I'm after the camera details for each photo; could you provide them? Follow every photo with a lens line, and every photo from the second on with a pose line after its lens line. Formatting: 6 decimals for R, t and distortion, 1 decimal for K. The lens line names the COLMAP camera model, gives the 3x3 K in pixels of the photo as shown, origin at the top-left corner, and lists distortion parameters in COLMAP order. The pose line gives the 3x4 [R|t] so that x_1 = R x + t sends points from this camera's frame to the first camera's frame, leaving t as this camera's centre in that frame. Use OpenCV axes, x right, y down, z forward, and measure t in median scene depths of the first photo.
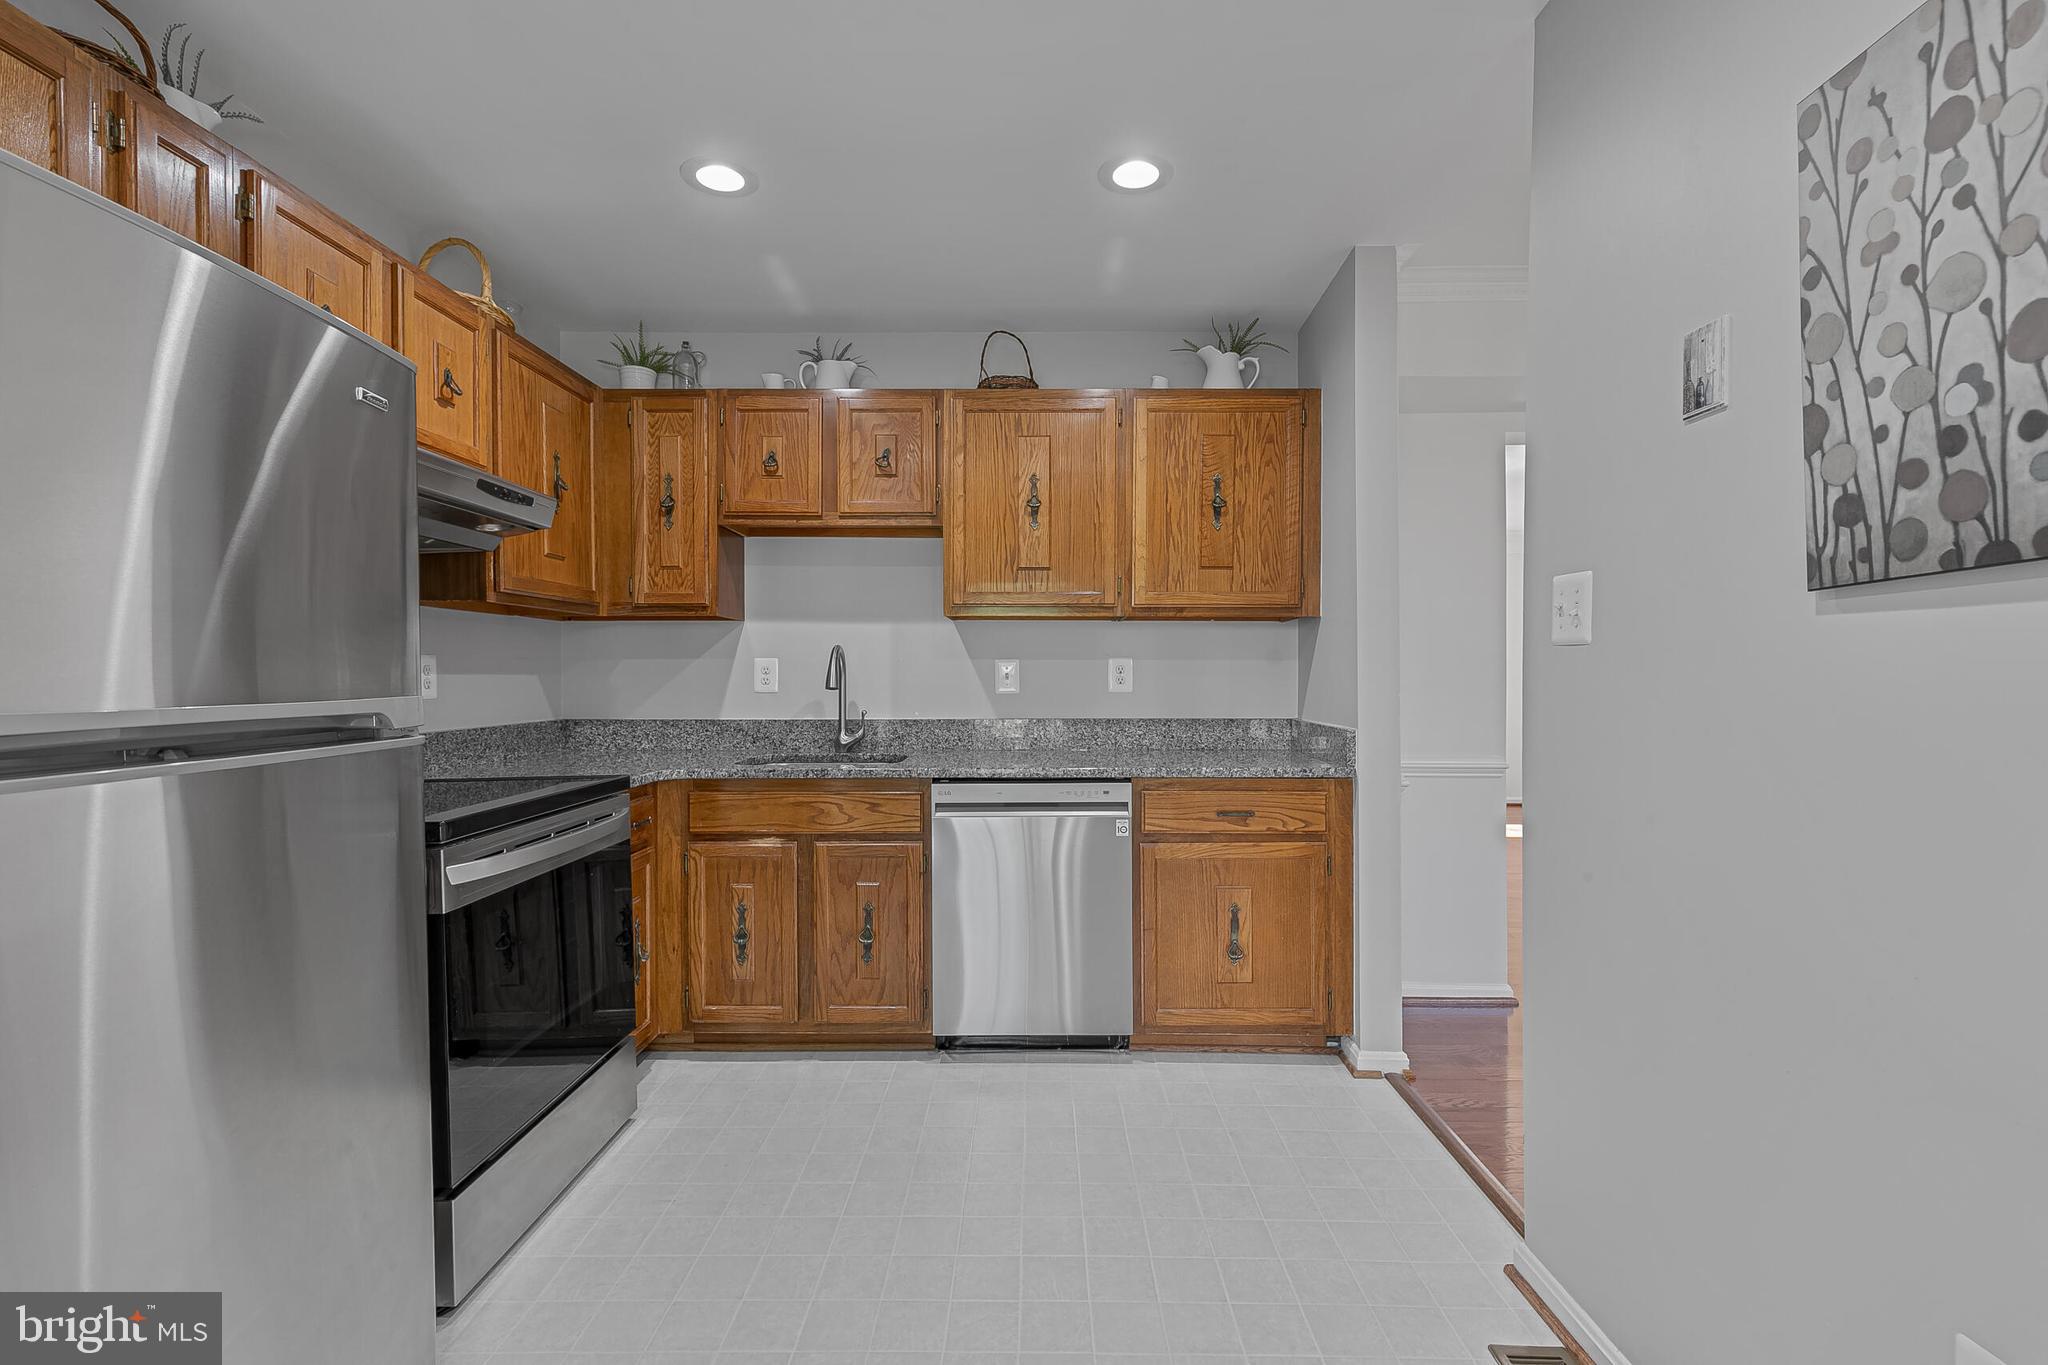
lens RADIAL K [[923.2, 0, 1022.3], [0, 923.2, 678.5], [0, 0, 1]] dist [0.001327, -0.000317]
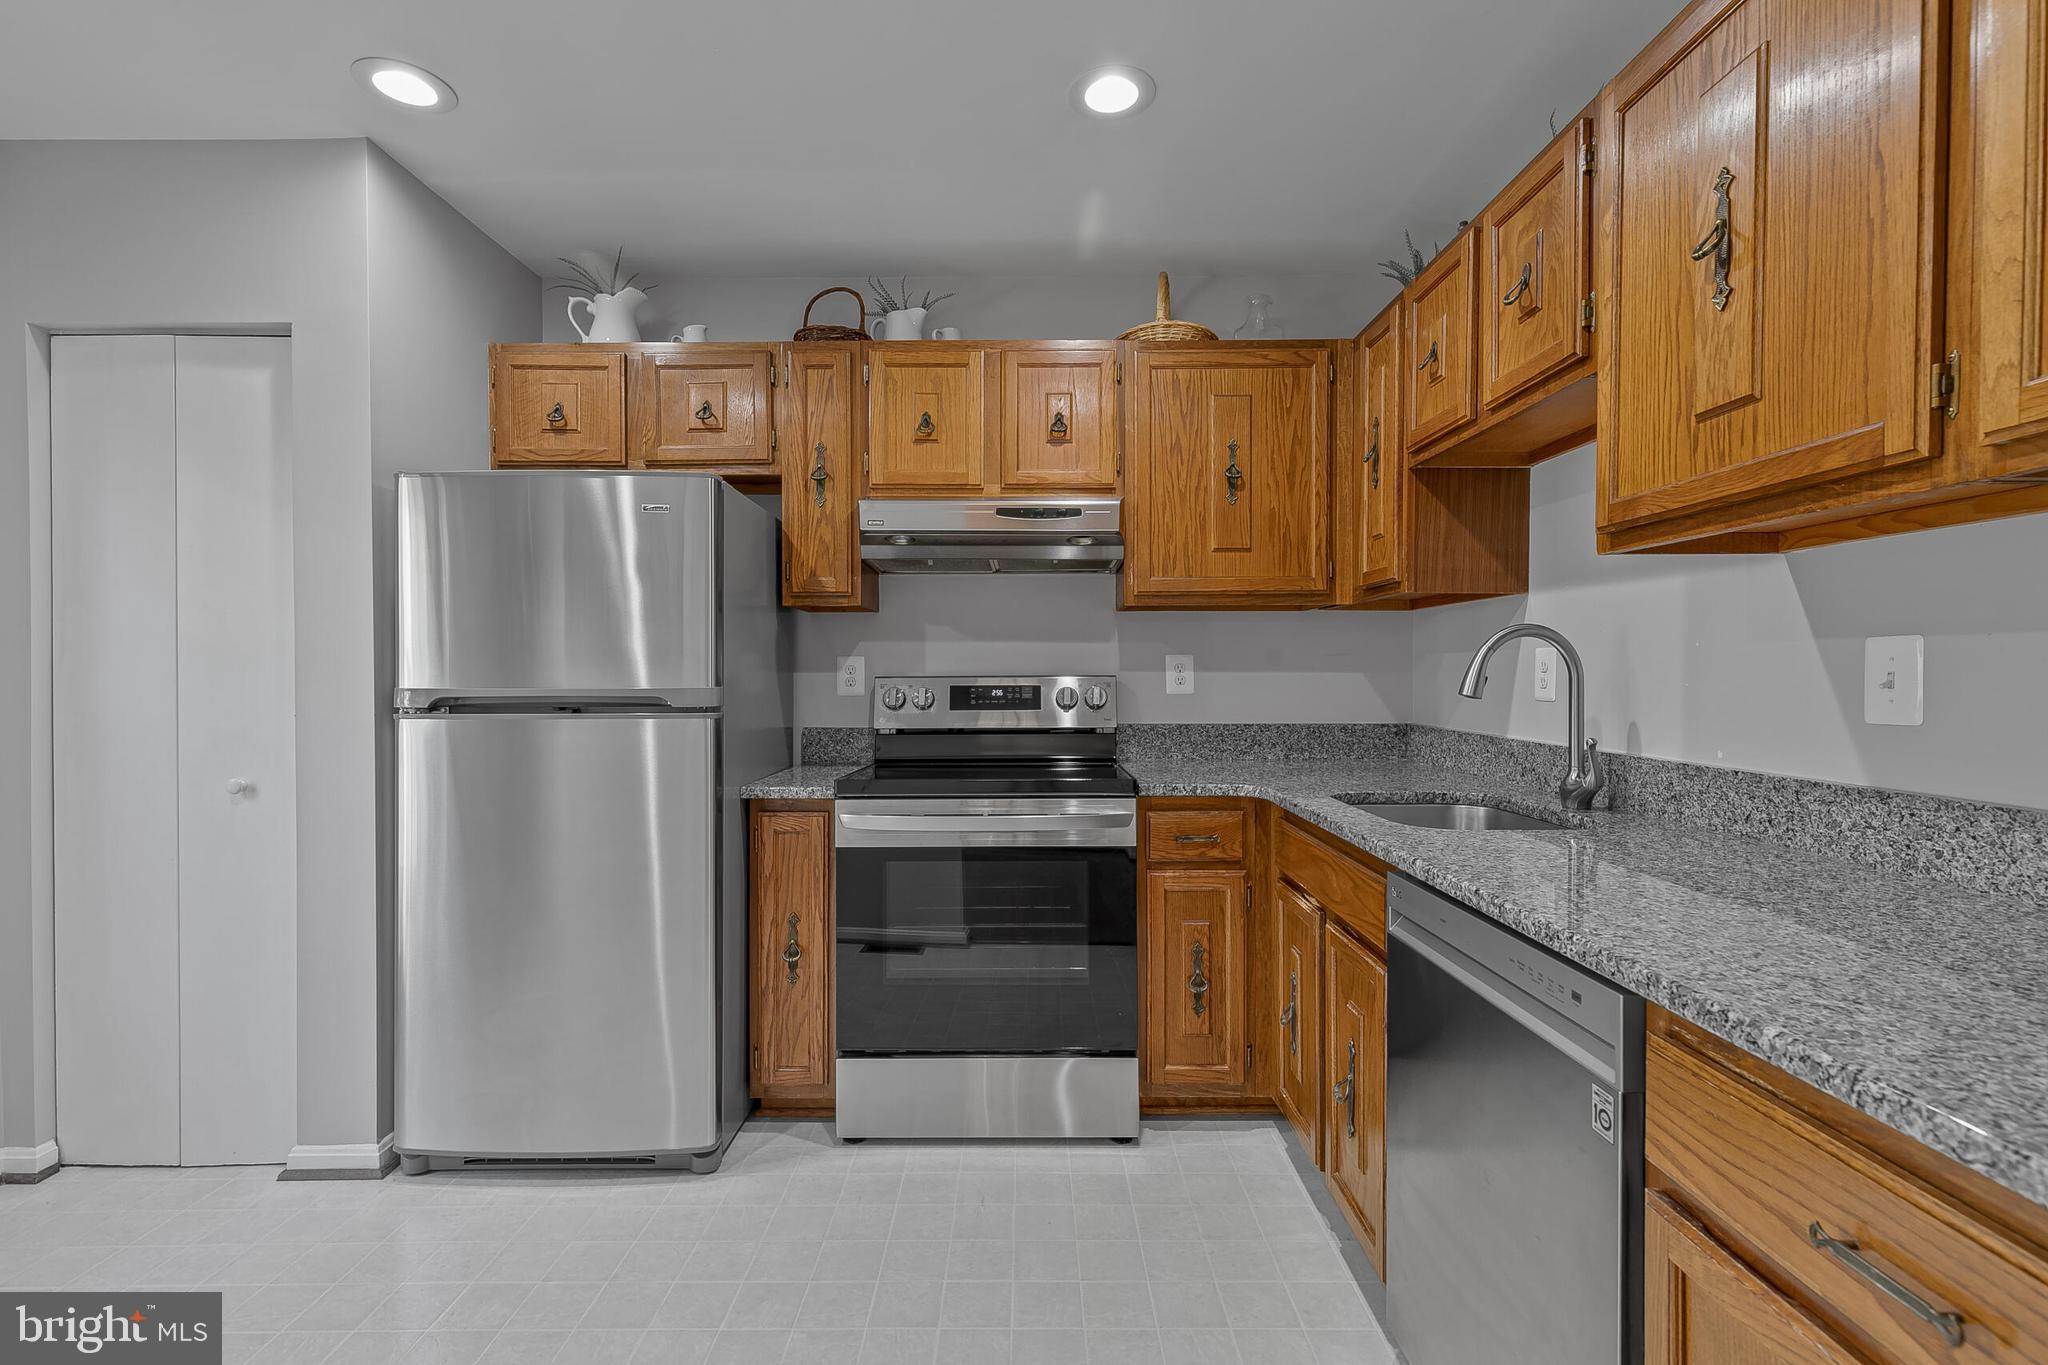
lens RADIAL K [[923.2, 0, 1020.9], [0, 923.2, 682.5], [0, 0, 1]] dist [0.001327, -0.000317]
pose [[0.008773, 0.013386, -0.999872, 0.414756], [-0.004297, 0.999902, 0.013348, -0.005316], [0.999952, 0.004179, 0.008829, 0.705529]]
